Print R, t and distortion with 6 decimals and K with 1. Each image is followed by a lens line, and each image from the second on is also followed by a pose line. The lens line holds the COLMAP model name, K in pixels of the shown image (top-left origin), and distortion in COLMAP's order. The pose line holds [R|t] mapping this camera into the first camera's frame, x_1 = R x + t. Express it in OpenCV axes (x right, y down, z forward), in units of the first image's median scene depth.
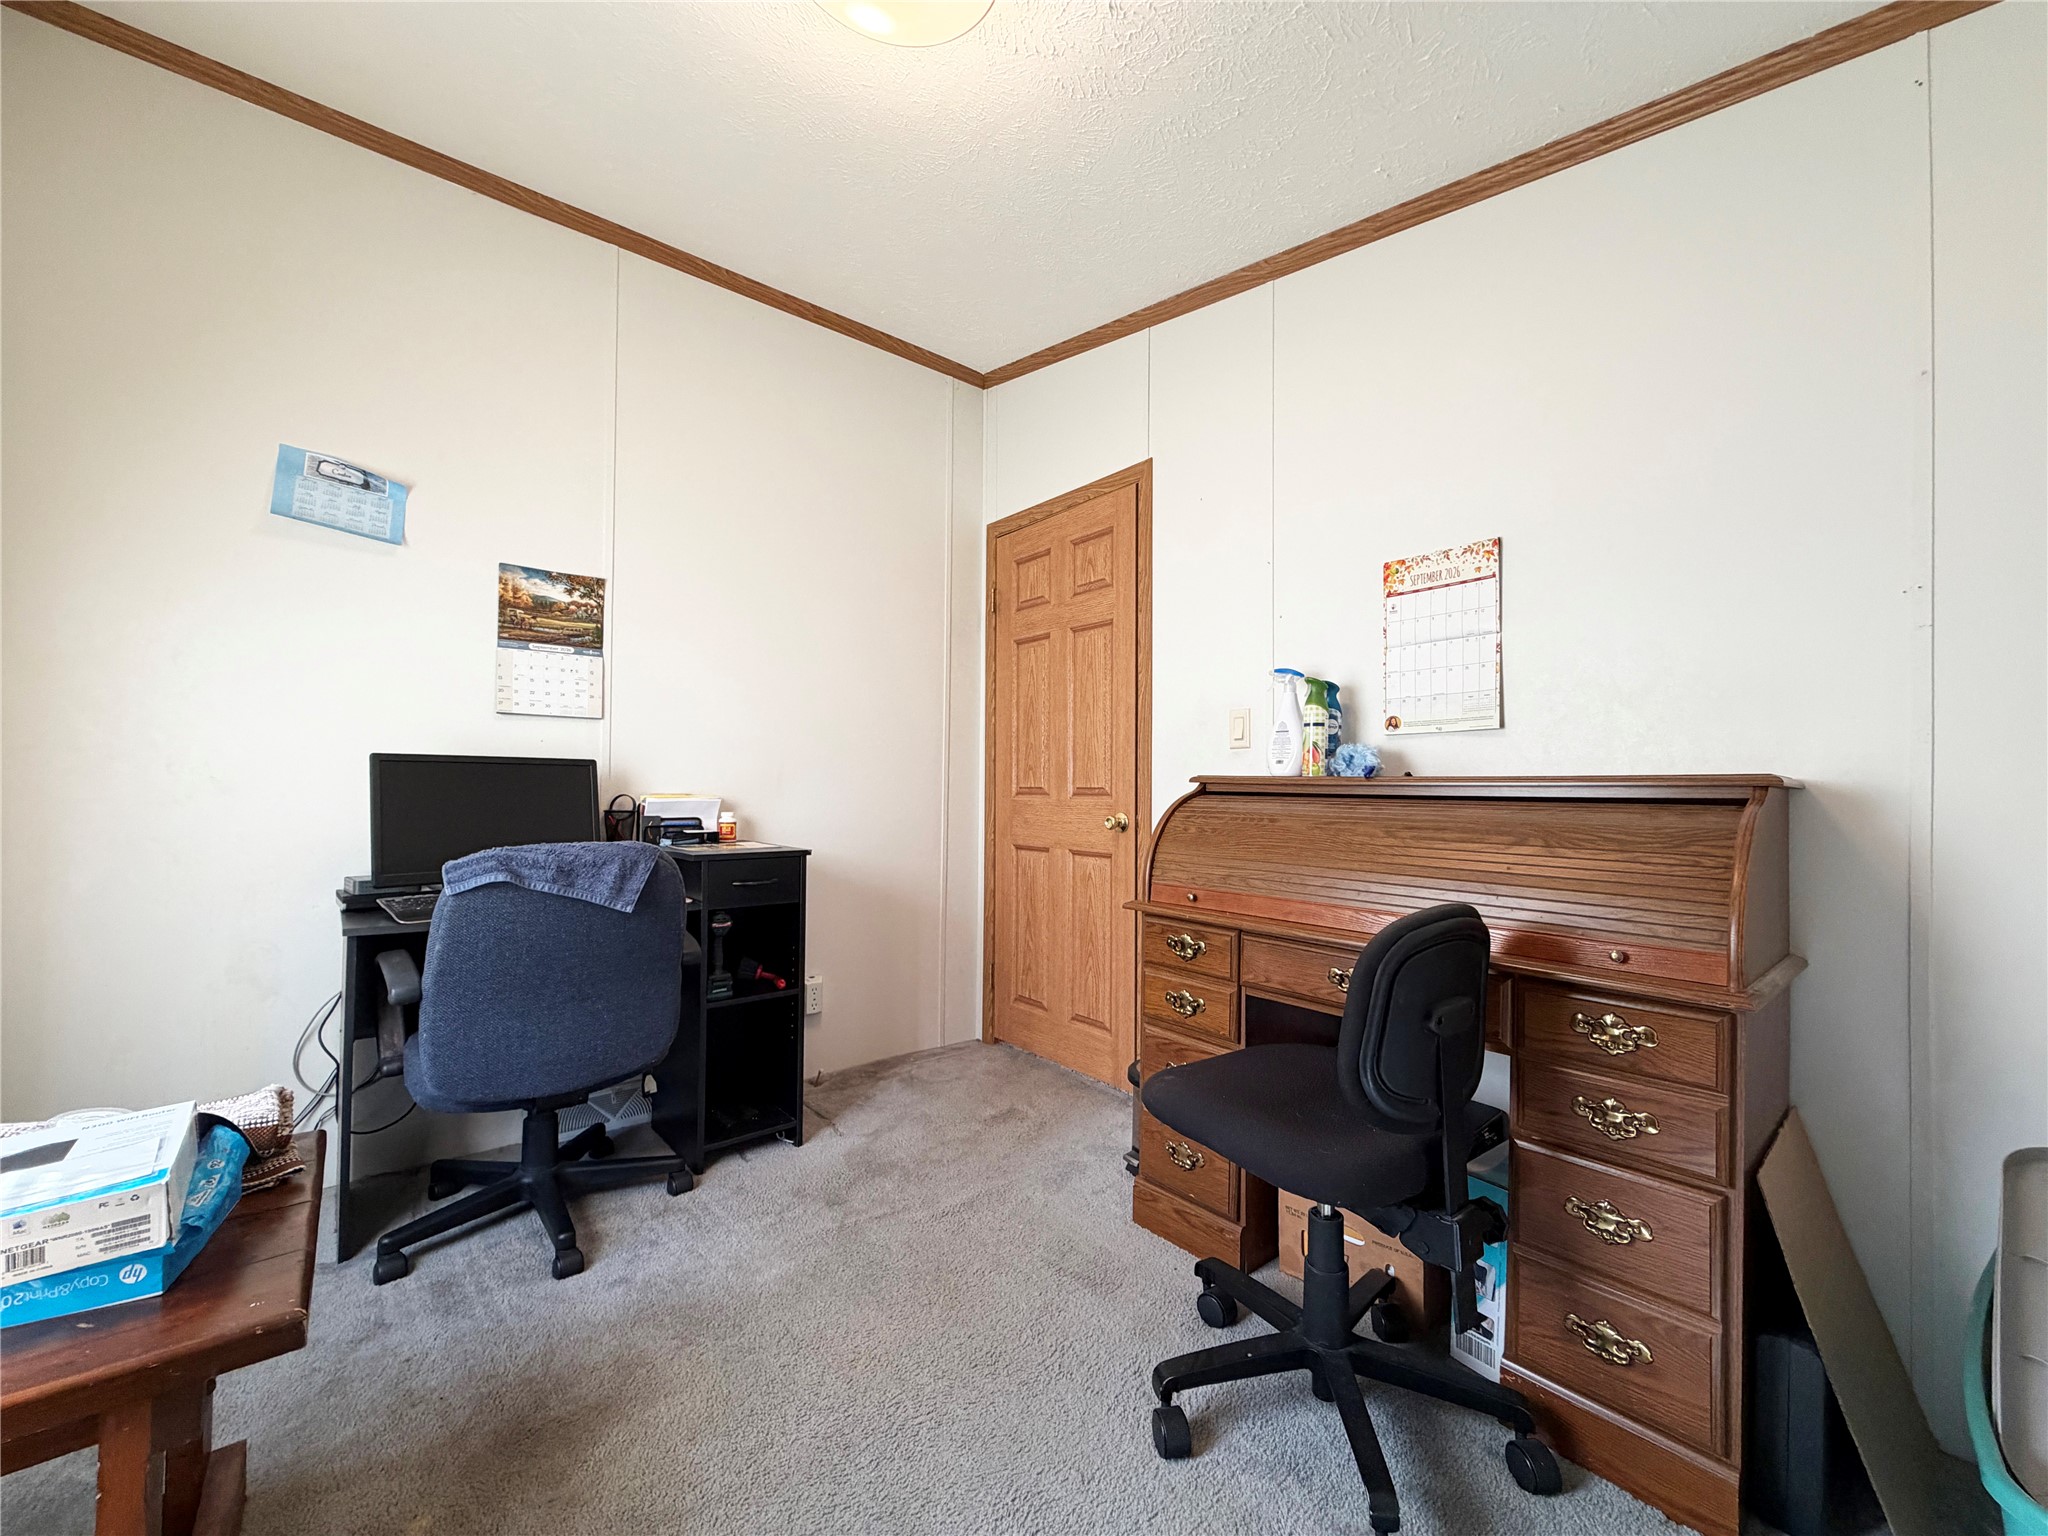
lens RADIAL K [[815.8, 0, 1021.9], [0, 815.8, 769.8], [0, 0, 1]] dist [-0.000381, 0.000073]
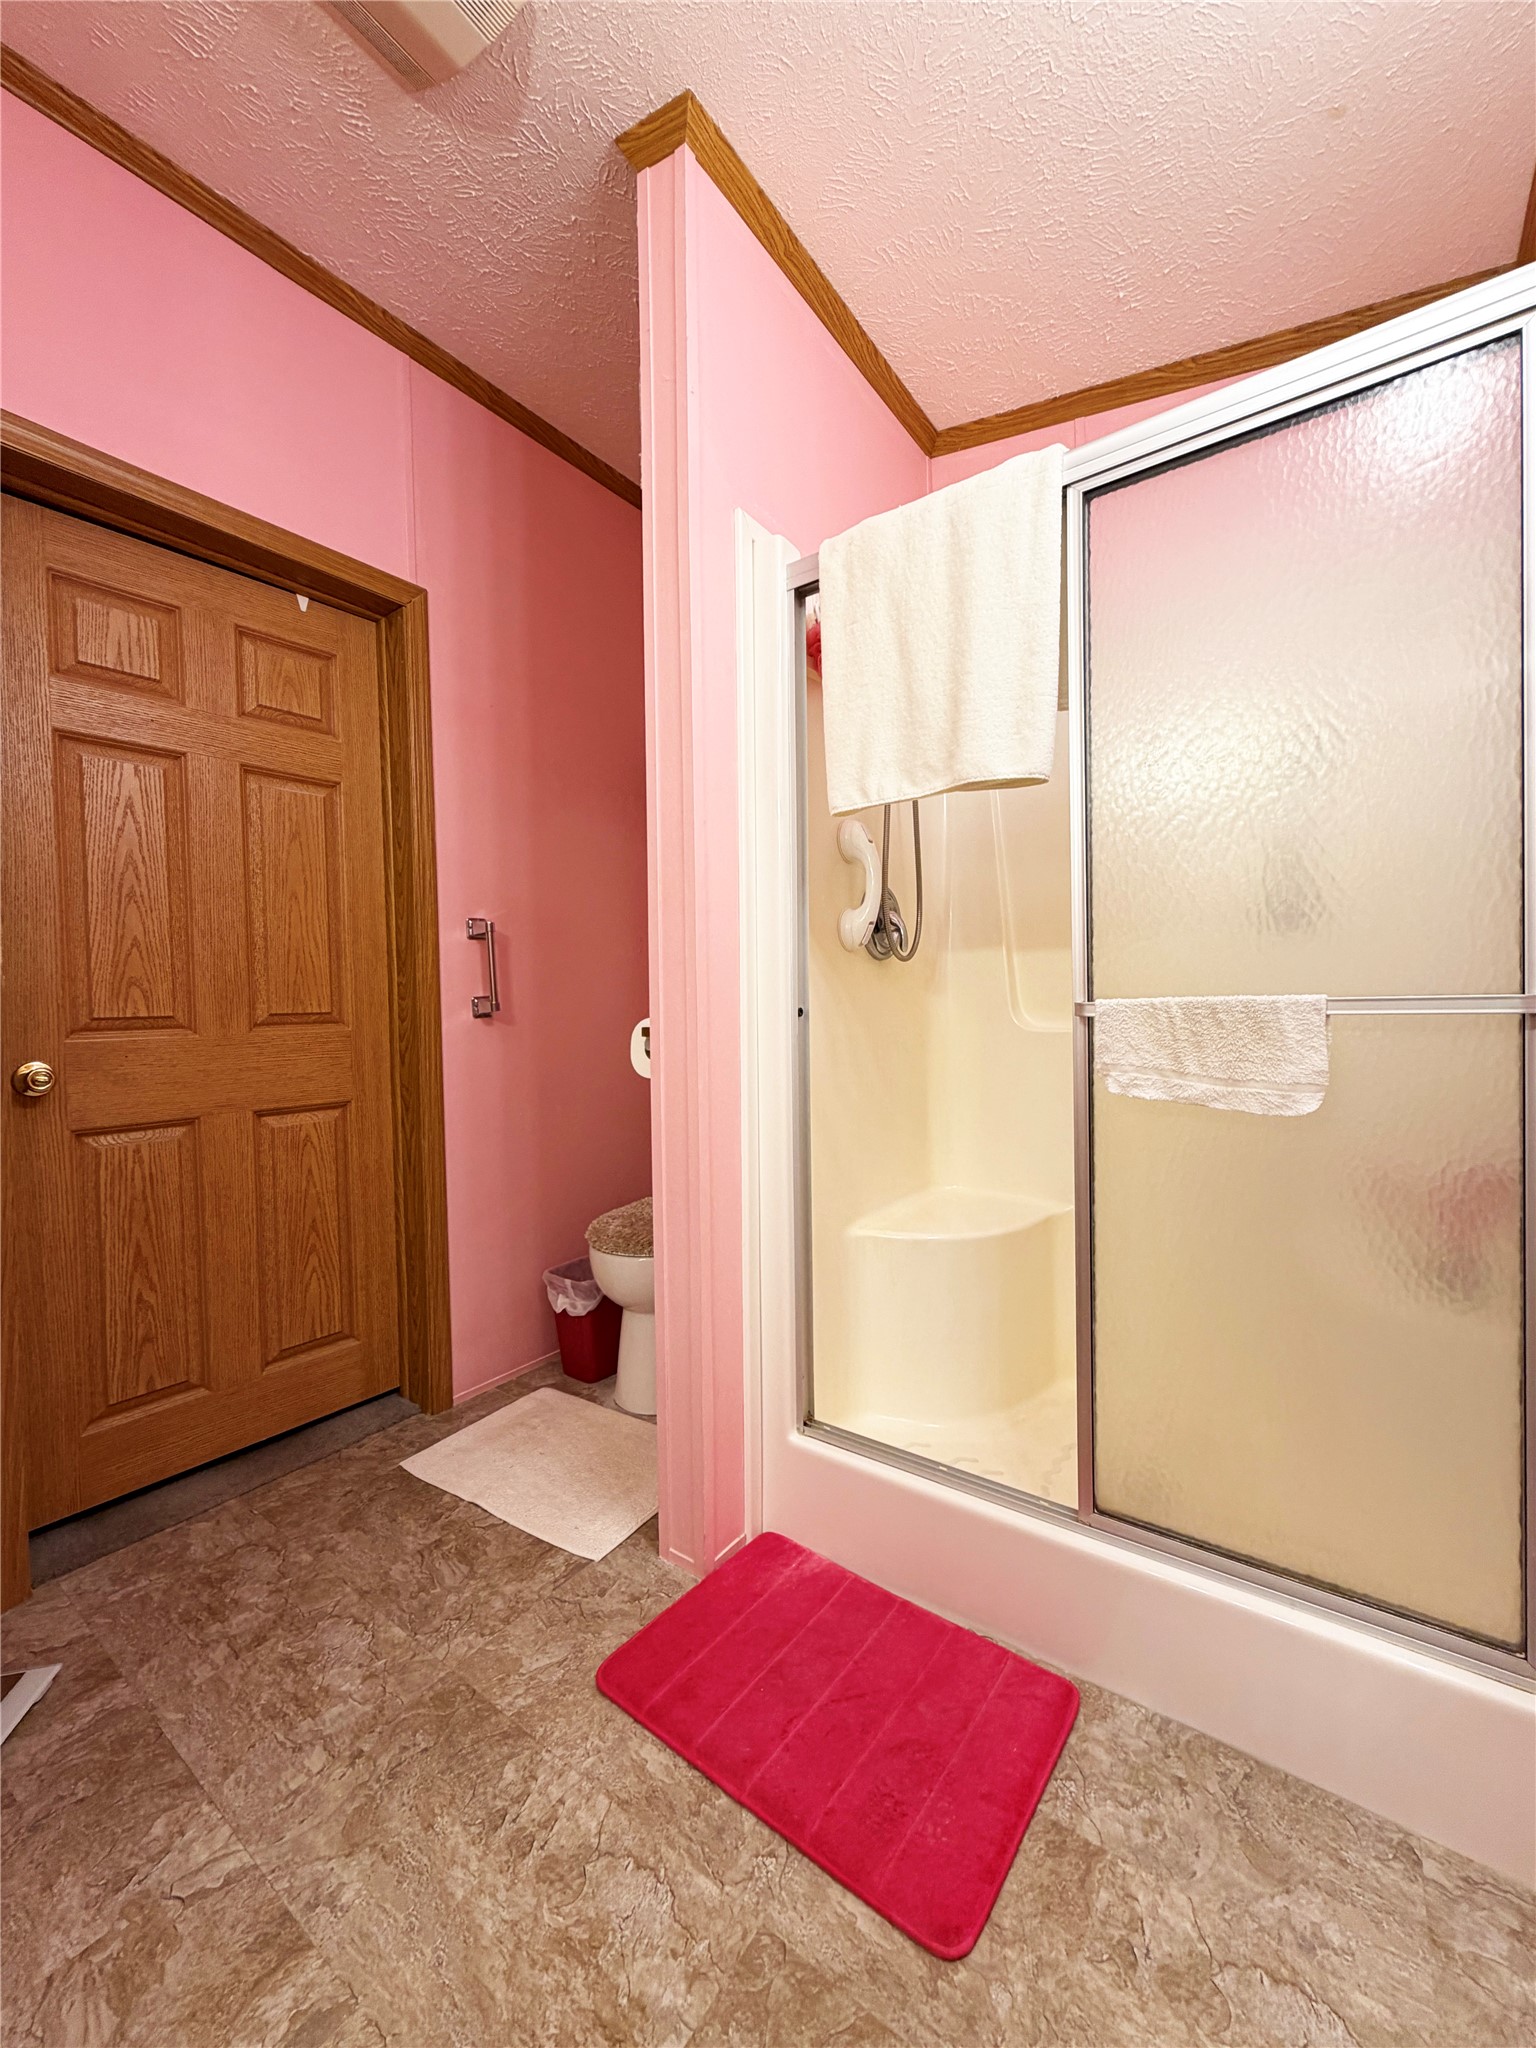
lens RADIAL K [[815.8, 0, 768.0], [0, 815.8, 1024.0], [0, 0, 1]] dist [-0.000381, 0.000073]
pose [[-0.232436, -0.027058, 0.972235, -0.676604], [-0.000767, 0.999618, 0.027637, 0.011793], [-0.972611, 0.005679, -0.232368, 0.767916]]
